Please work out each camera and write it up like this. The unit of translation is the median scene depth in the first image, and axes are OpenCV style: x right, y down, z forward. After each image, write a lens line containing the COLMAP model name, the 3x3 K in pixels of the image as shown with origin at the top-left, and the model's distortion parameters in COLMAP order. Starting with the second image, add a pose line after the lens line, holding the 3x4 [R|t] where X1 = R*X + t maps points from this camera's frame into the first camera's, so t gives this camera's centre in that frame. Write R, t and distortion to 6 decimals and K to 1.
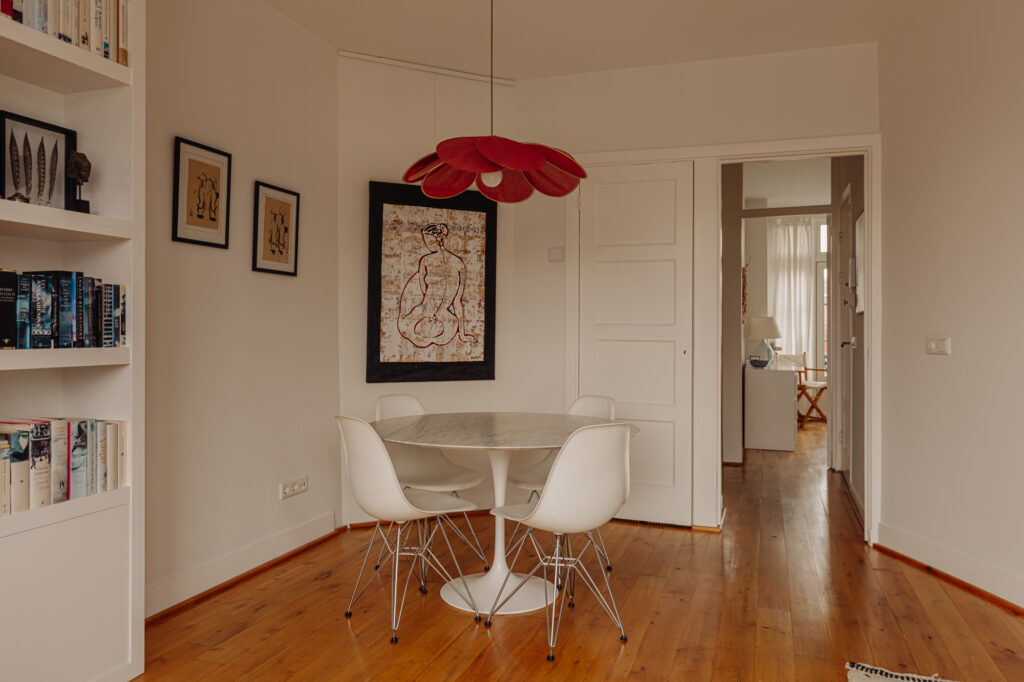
lens RADIAL K [[735.3, 0, 510.9], [0, 735.3, 330.8], [0, 0, 1]] dist [-0.006107, -0.001519]
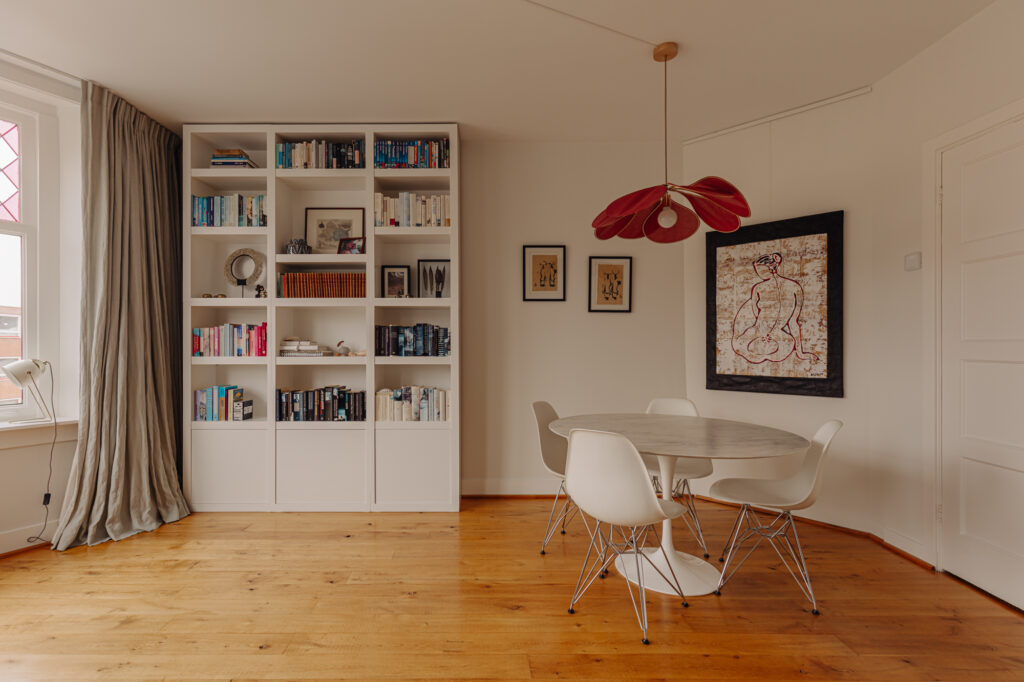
lens RADIAL K [[489.2, 0, 511.3], [0, 489.2, 349.7], [0, 0, 1]] dist [0.002666, -0.000795]
pose [[0.330293, 0.001732, -0.943877, 0.498409], [0.000499, 0.999998, 0.002009, -0.000435], [0.943878, -0.001134, 0.330291, 0.388433]]
